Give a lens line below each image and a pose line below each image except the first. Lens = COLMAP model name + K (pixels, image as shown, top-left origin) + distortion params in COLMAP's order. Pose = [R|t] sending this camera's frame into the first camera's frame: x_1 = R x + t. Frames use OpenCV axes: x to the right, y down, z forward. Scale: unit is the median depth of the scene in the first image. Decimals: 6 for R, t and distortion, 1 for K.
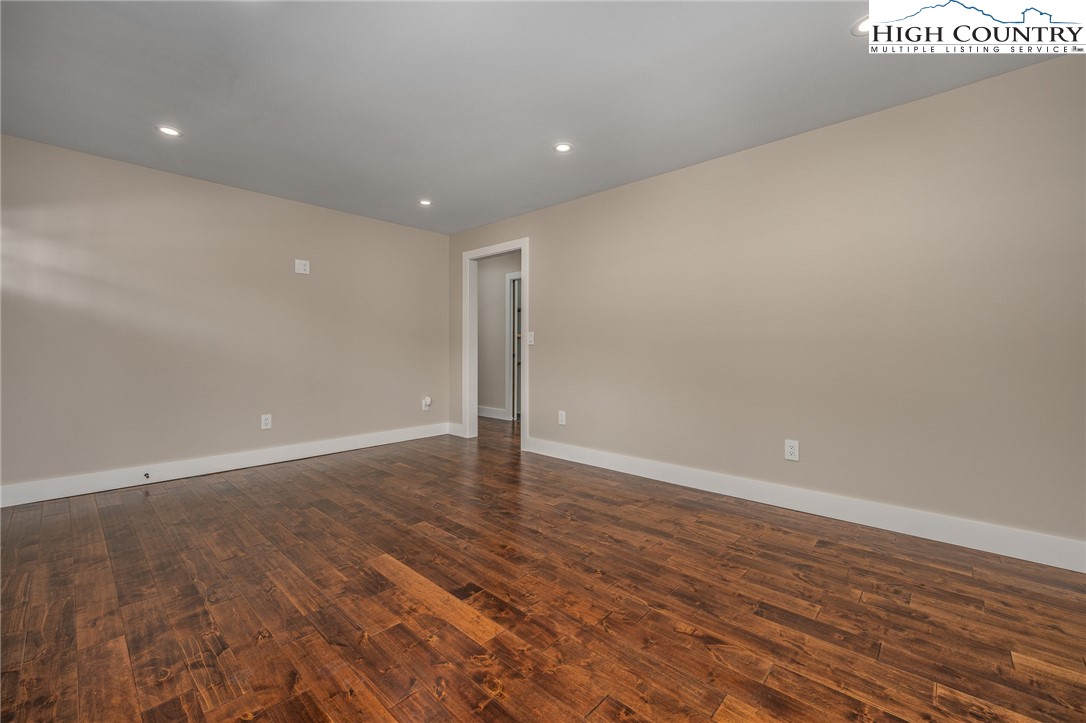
lens RADIAL K [[434.1, 0, 543.0], [0, 434.1, 361.5], [0, 0, 1]] dist [-0.002033, -0.000074]
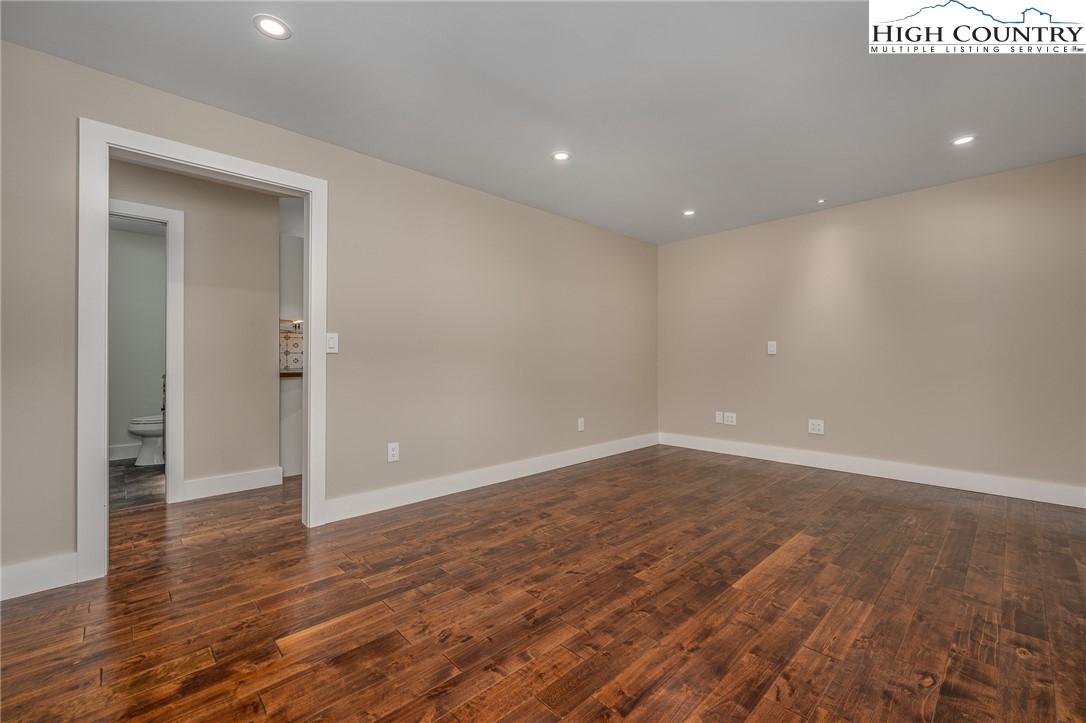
lens RADIAL K [[434.1, 0, 543.0], [0, 434.1, 361.5], [0, 0, 1]] dist [-0.002033, -0.000074]
pose [[0.093409, -0.004281, 0.995619, -1.283527], [0.032218, 0.999480, 0.001275, -0.034483], [-0.995106, 0.031958, 0.093498, 1.285861]]
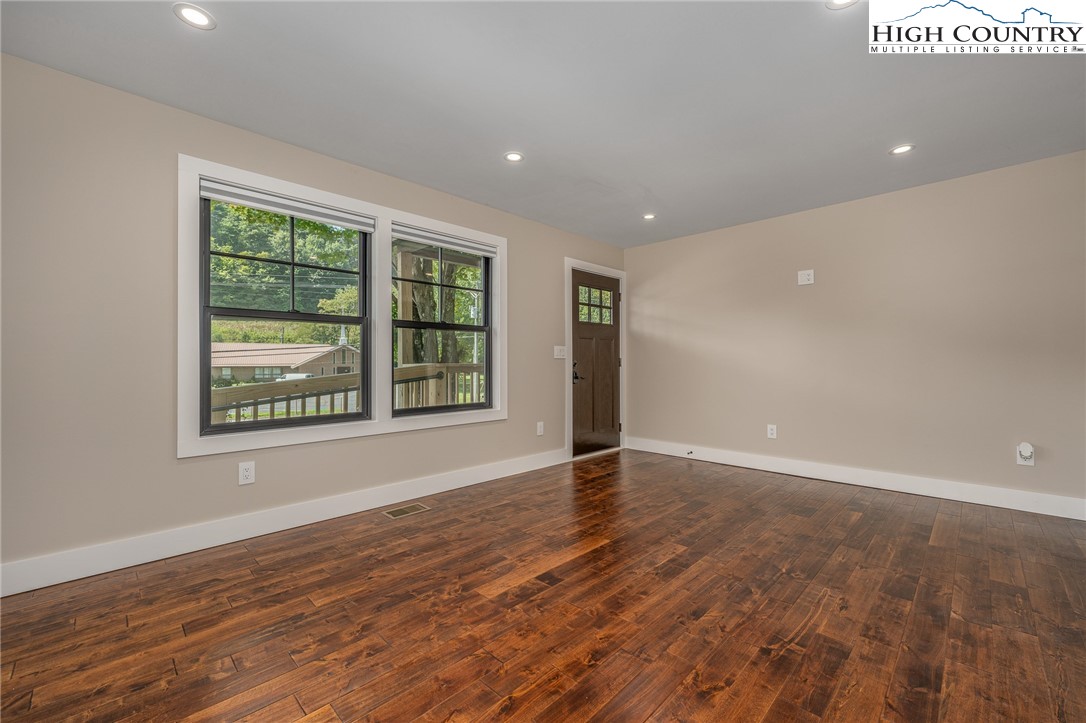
lens RADIAL K [[451.4, 0, 558.7], [0, 451.4, 363.3], [0, 0, 1]] dist [-0.001416, -0.000109]
pose [[-0.014502, -0.001078, -0.999894, 0.835106], [-0.025858, 0.999665, -0.000702, -0.023411], [0.999560, 0.025845, -0.014525, 0.866438]]
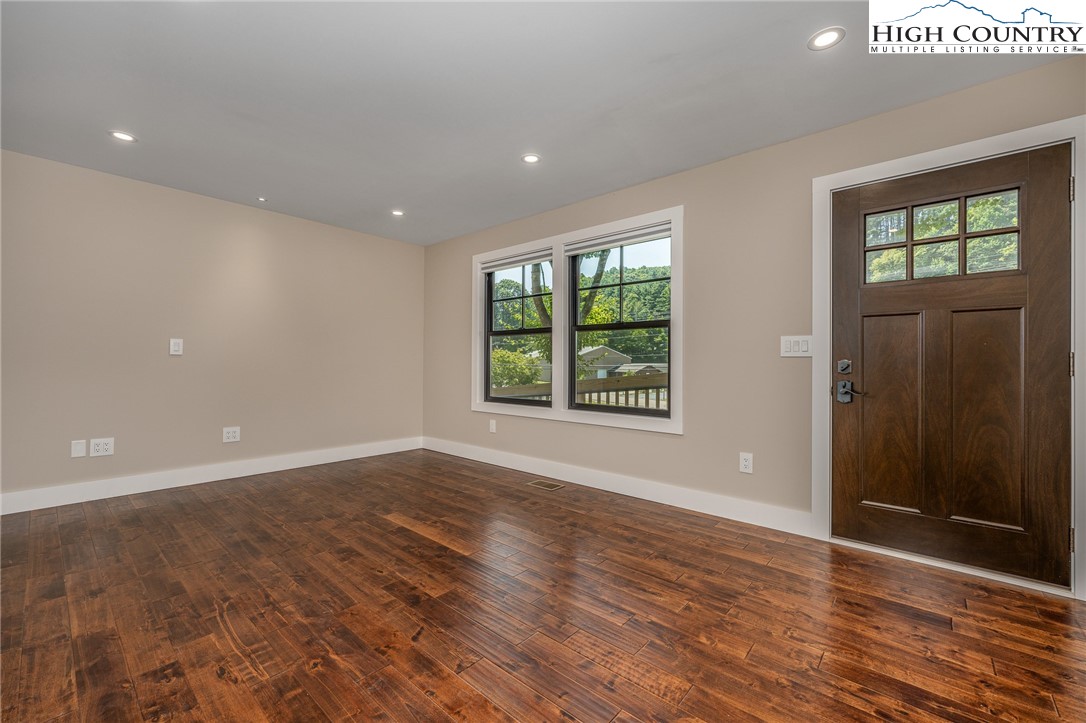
lens RADIAL K [[458.0, 0, 527.9], [0, 458.0, 362.4], [0, 0, 1]] dist [-0.001516, -0.000083]
pose [[-0.999840, -0.009270, 0.015328, -0.522357], [-0.008883, 0.999645, 0.025138, -0.056363], [-0.015556, 0.024998, -0.999566, 2.095862]]
